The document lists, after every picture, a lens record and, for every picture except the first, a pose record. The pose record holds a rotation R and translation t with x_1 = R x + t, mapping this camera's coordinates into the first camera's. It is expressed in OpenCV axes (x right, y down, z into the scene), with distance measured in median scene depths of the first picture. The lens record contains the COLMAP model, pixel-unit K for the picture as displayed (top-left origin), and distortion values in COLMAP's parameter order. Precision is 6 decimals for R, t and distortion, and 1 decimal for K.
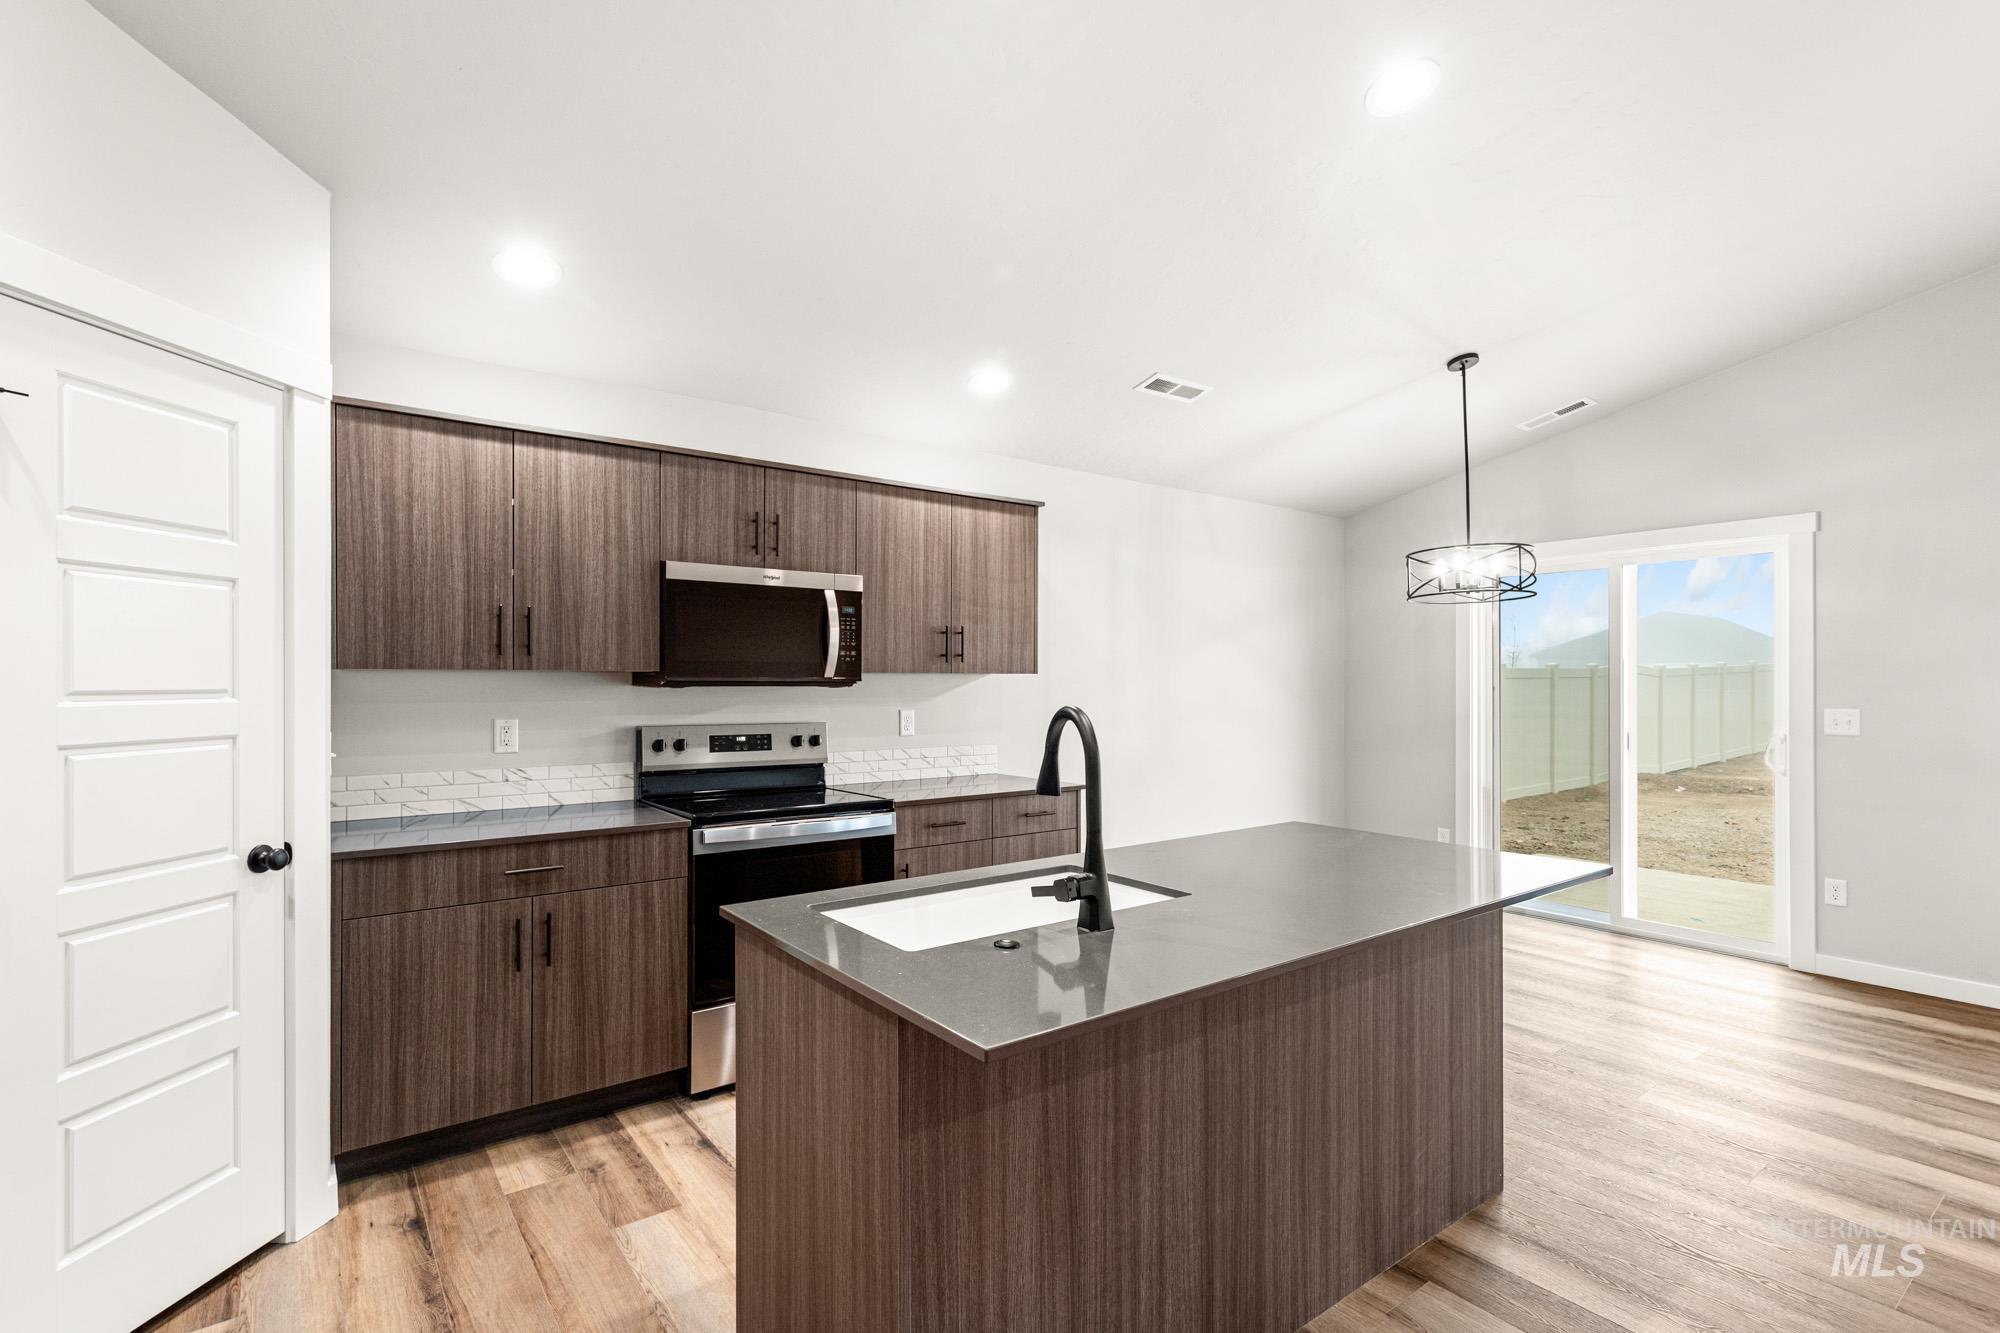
lens RADIAL K [[932.5, 0, 992.2], [0, 932.5, 680.8], [0, 0, 1]] dist [0.004896, -0.000403]
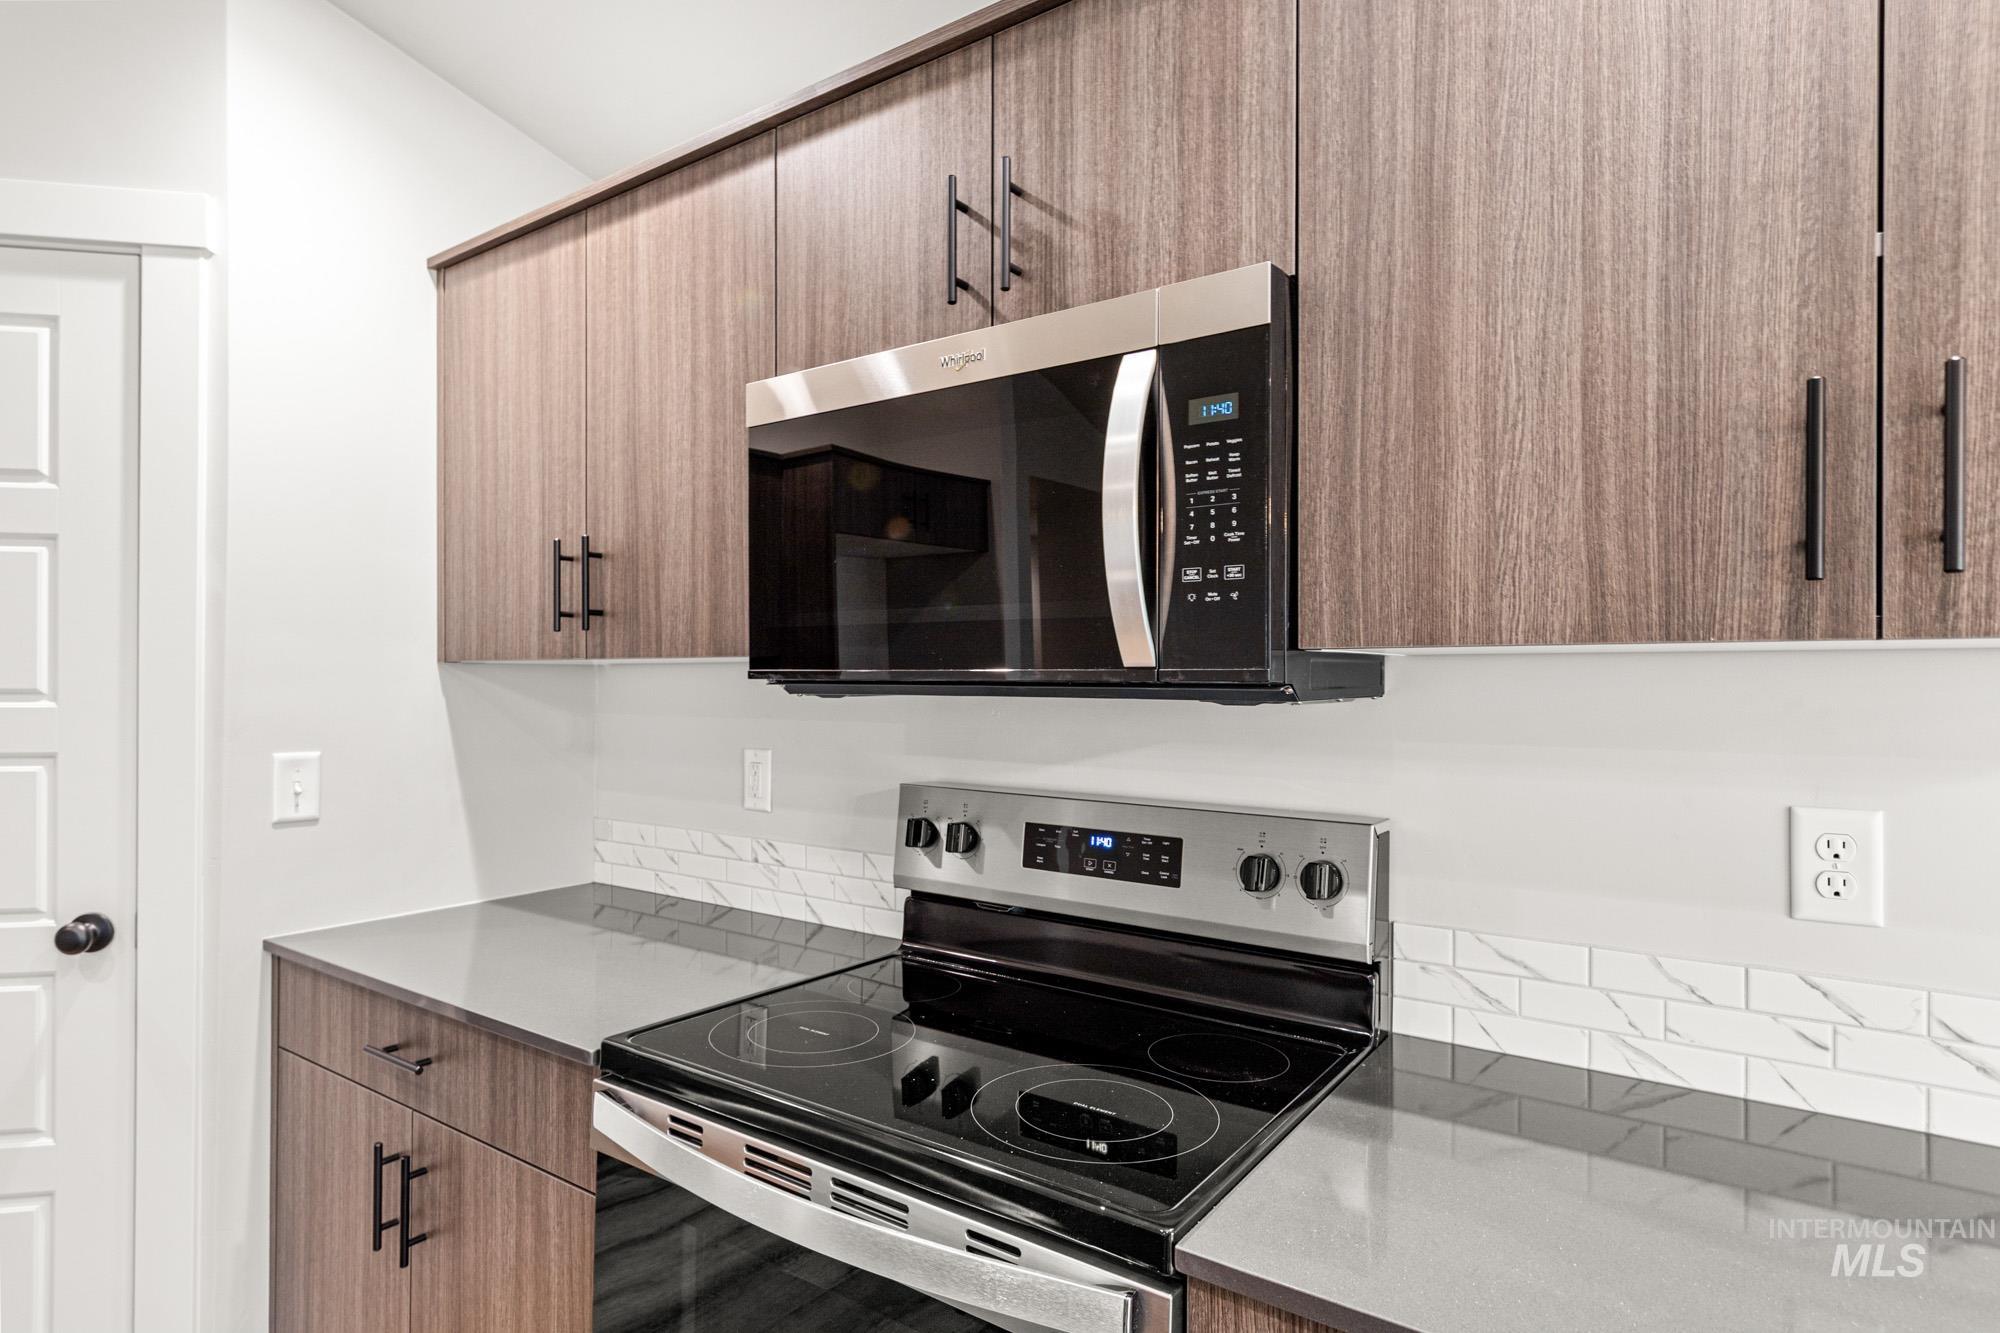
lens RADIAL K [[1062.6, 0, 990.0], [0, 1062.6, 678.7], [0, 0, 1]] dist [0.002148, 0.000352]
pose [[0.307408, -0.002913, -0.951573, 0.127092], [-0.002735, 0.999988, -0.003945, 0.001356], [0.951574, 0.003816, 0.307397, 0.978197]]
